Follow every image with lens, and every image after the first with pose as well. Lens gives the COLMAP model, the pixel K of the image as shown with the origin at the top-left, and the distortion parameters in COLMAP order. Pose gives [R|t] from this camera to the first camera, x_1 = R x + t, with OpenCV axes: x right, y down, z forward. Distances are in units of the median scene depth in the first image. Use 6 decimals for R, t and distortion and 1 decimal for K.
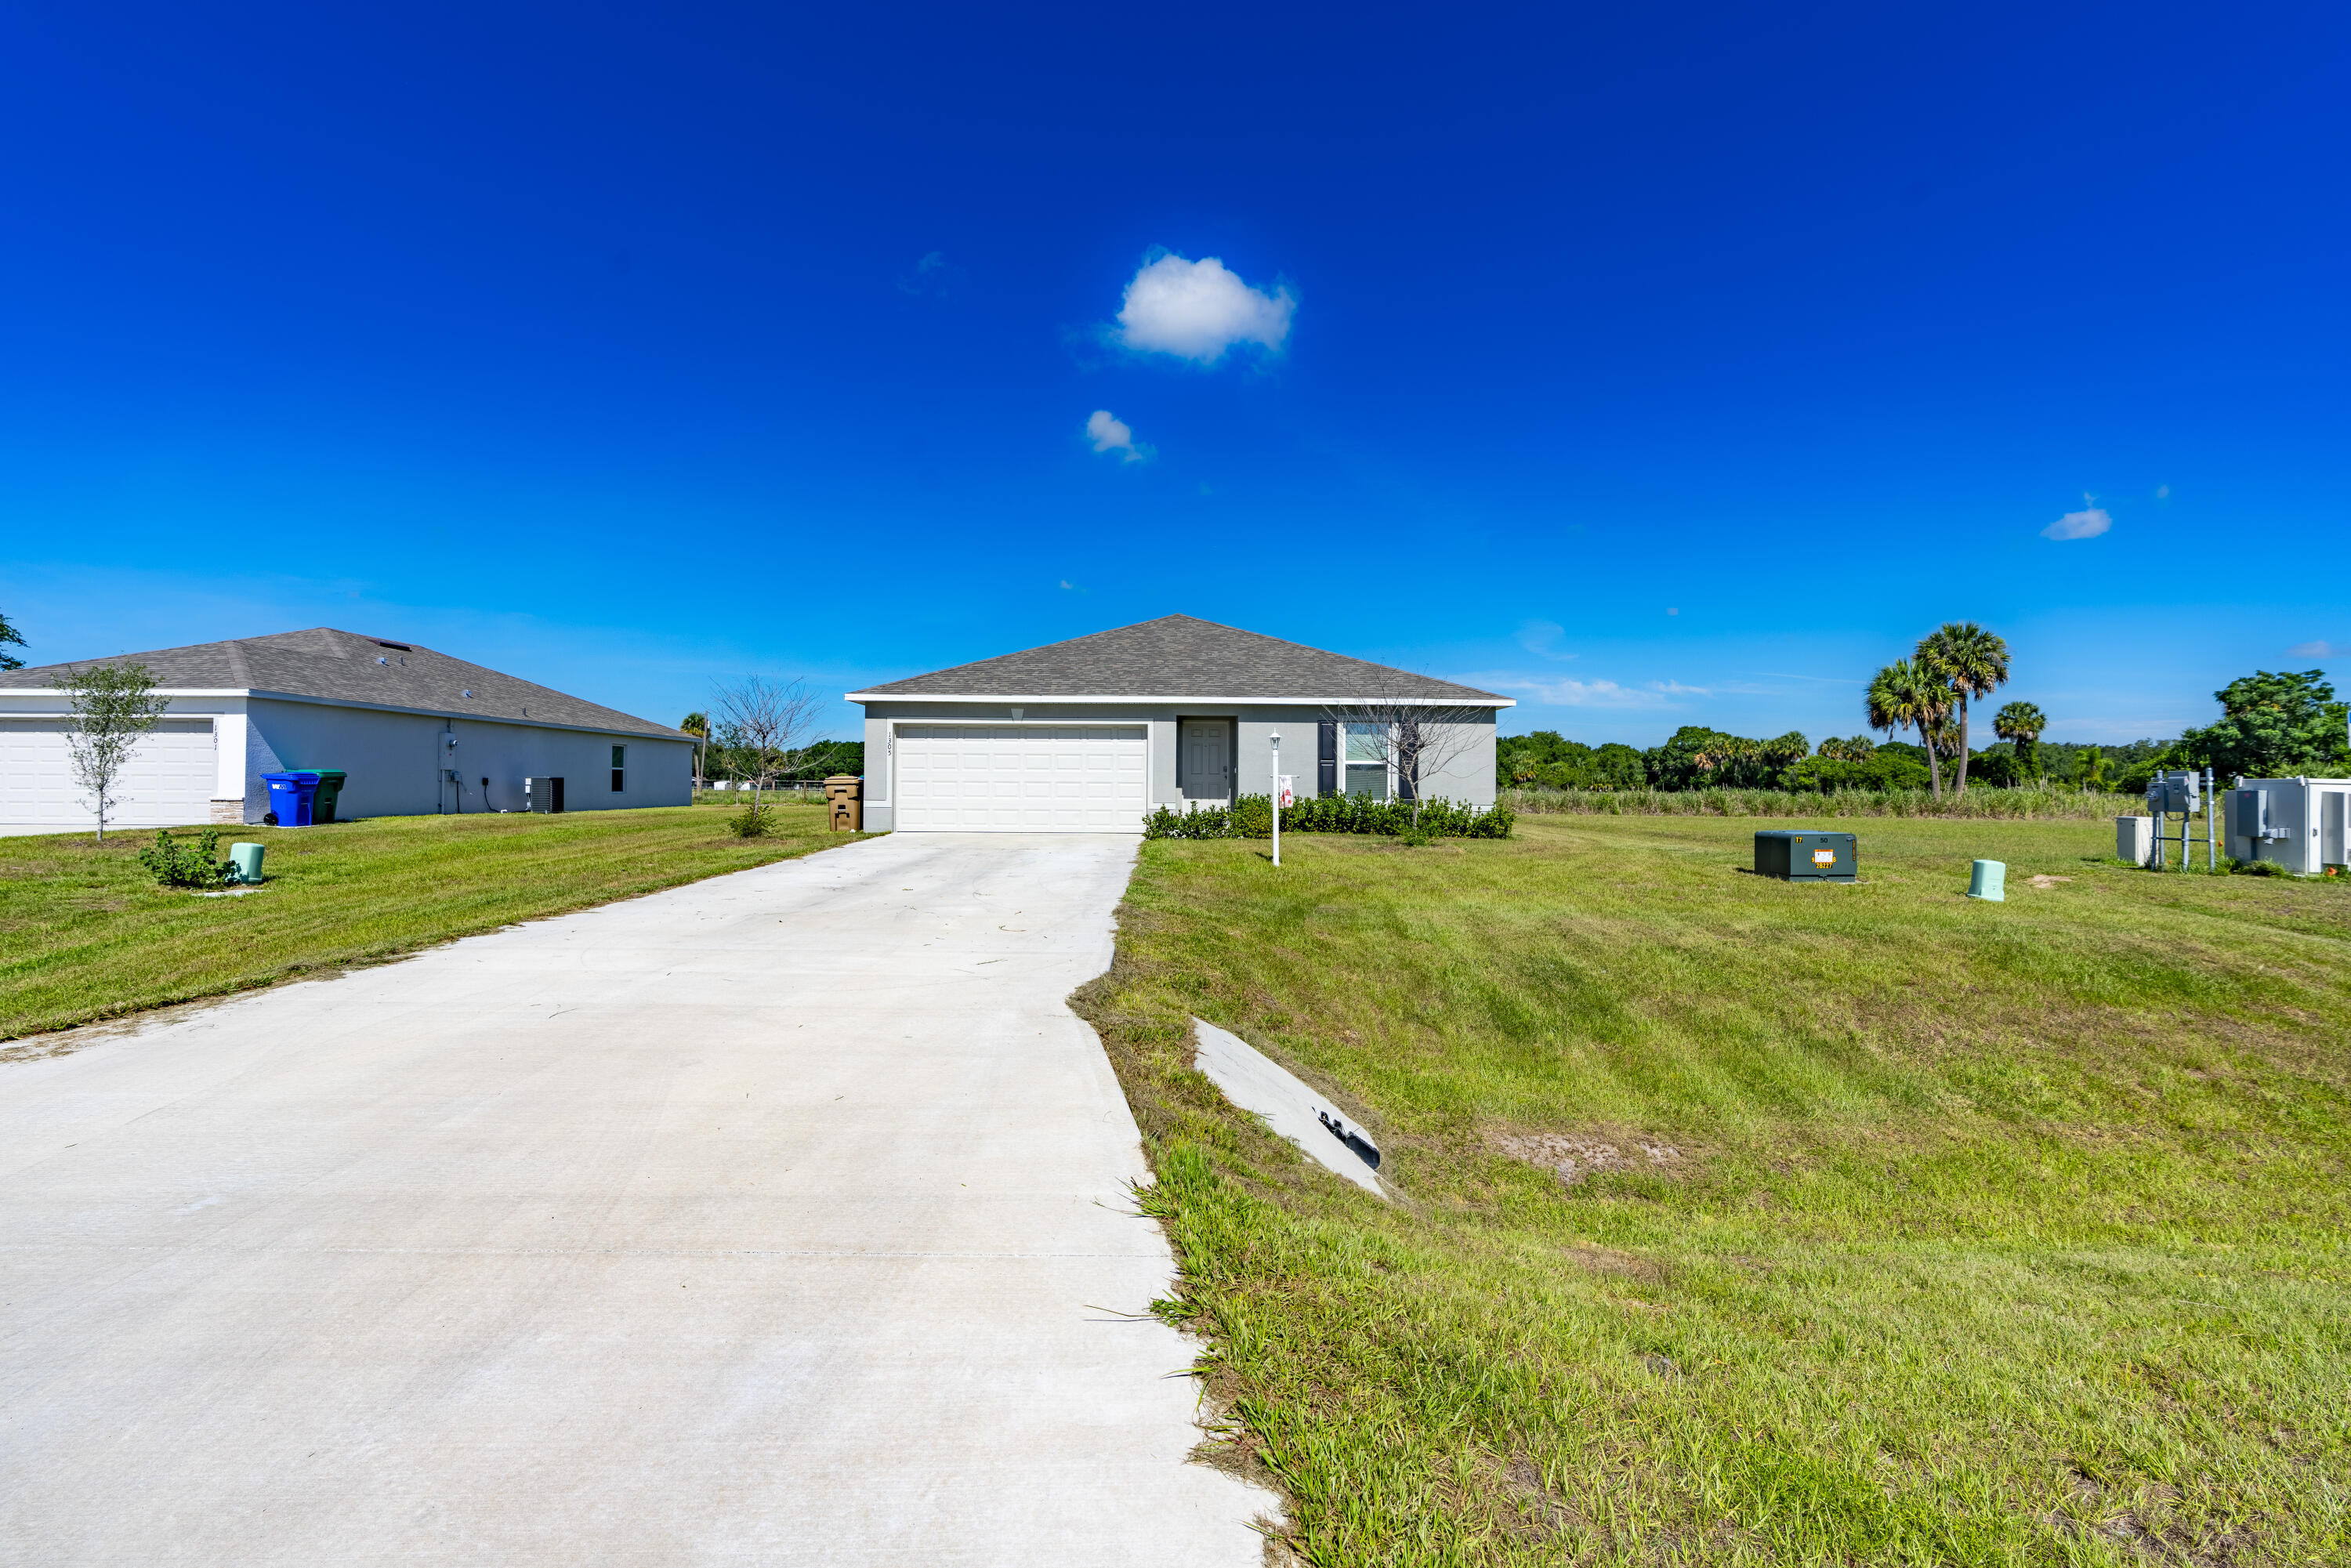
lens RADIAL K [[1049.4, 0, 1183.7], [0, 1049.4, 782.1], [0, 0, 1]] dist [-0.003056, 0.000551]
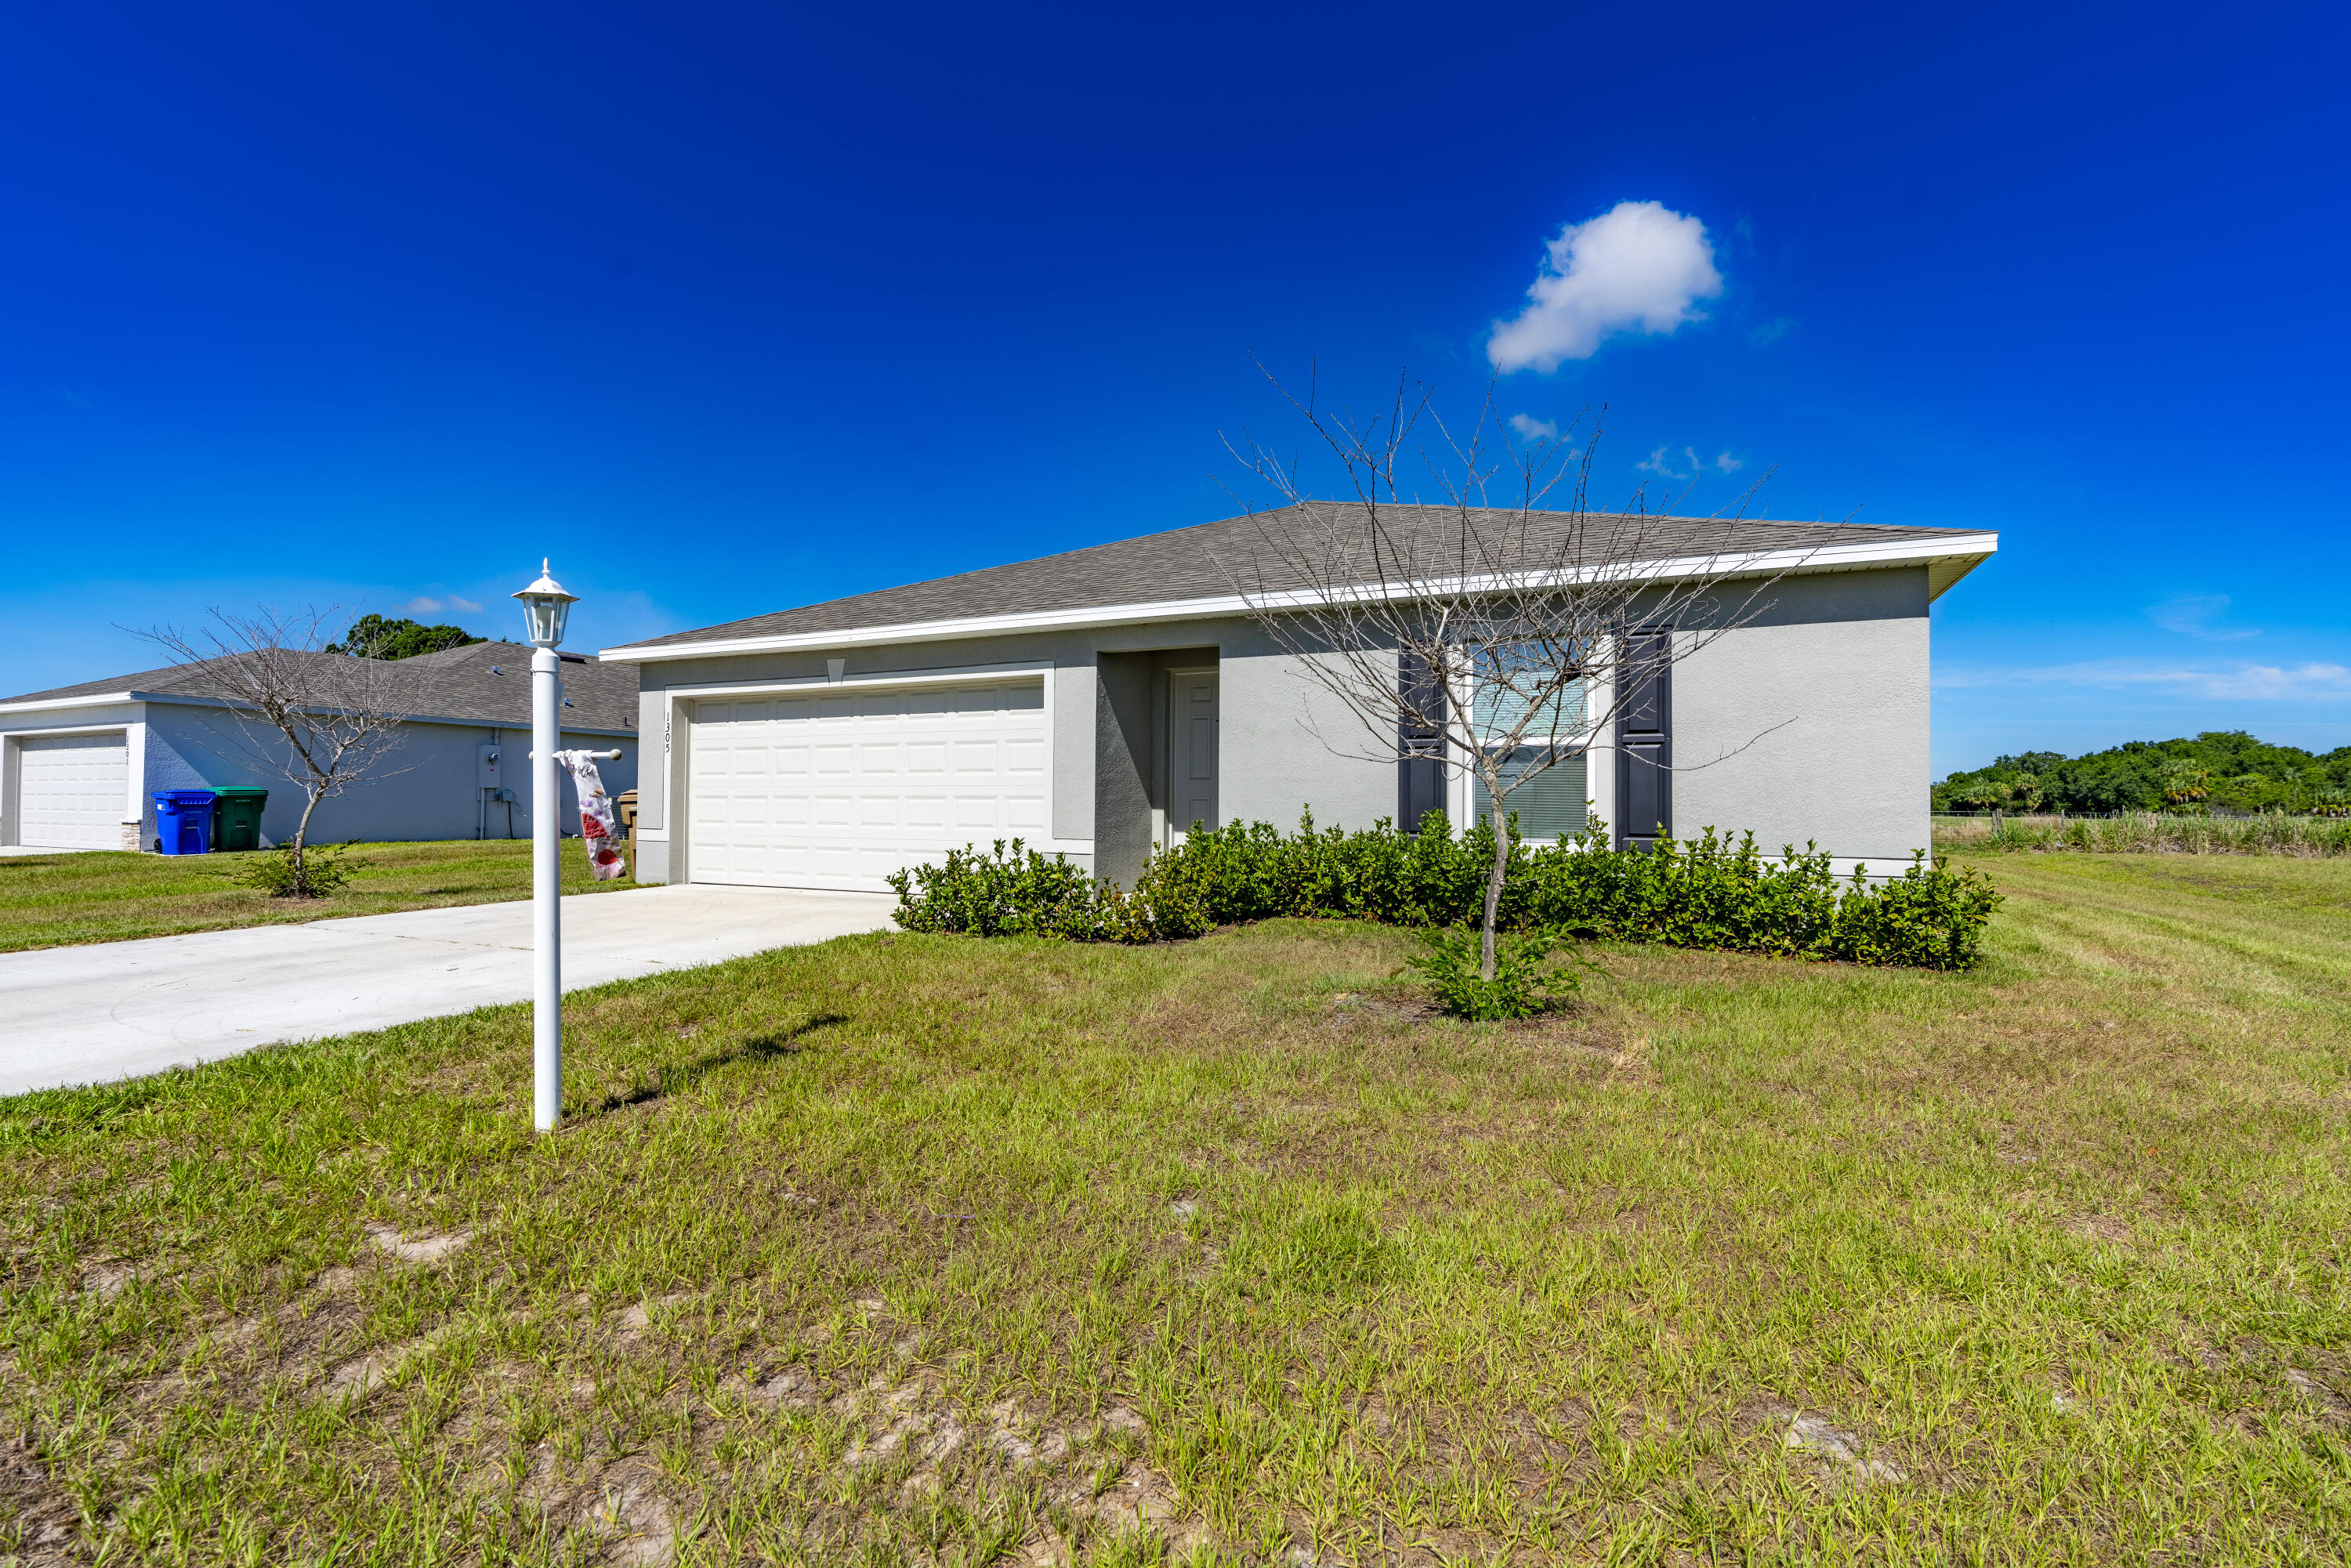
lens RADIAL K [[1053.3, 0, 1175.5], [0, 1053.3, 784.0], [0, 0, 1]] dist [-0.001681, 0.000060]
pose [[0.898527, -0.010199, -0.438799, 0.219784], [0.001640, 0.999801, -0.019880, 0.003895], [0.438915, 0.017143, 0.898365, 0.572034]]
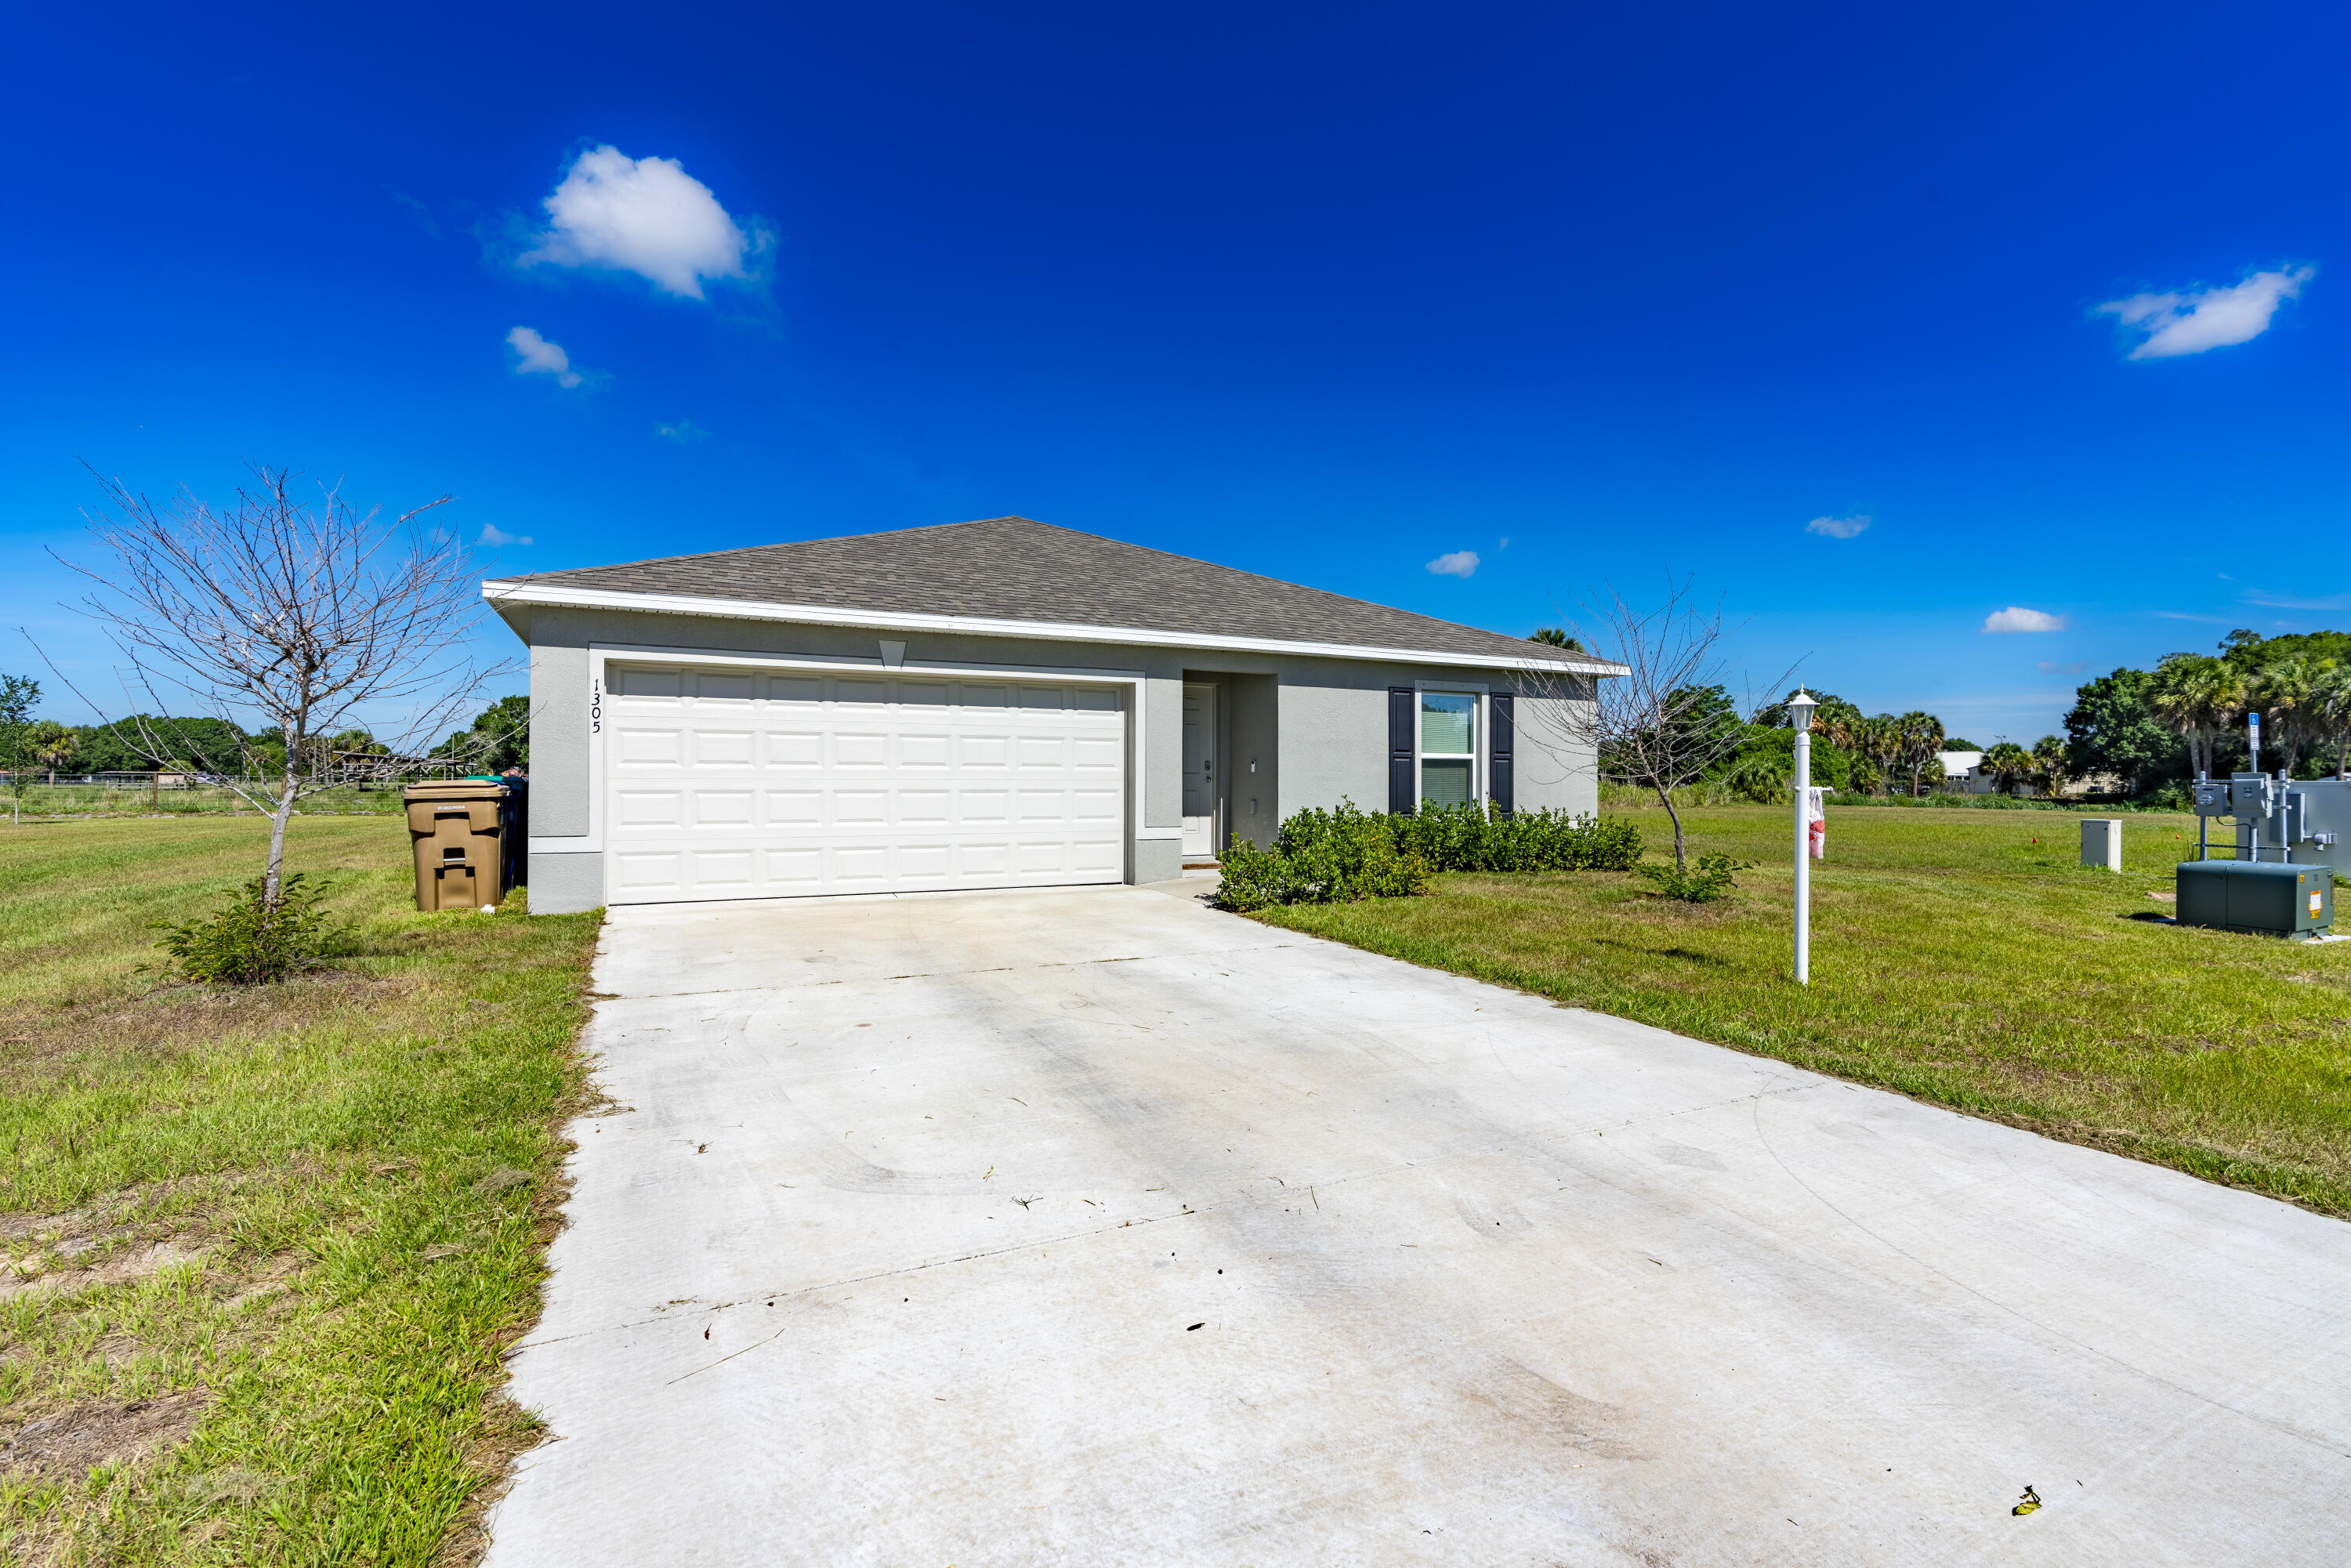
lens RADIAL K [[1058.9, 0, 1175.5], [0, 1058.9, 784.0], [0, 0, 1]] dist [-0.004054, -0.000379]
pose [[0.901803, -0.004915, 0.432119, -0.241680], [-0.000120, 0.999932, 0.011624, -0.009010], [-0.432147, -0.010534, 0.901741, 0.477078]]
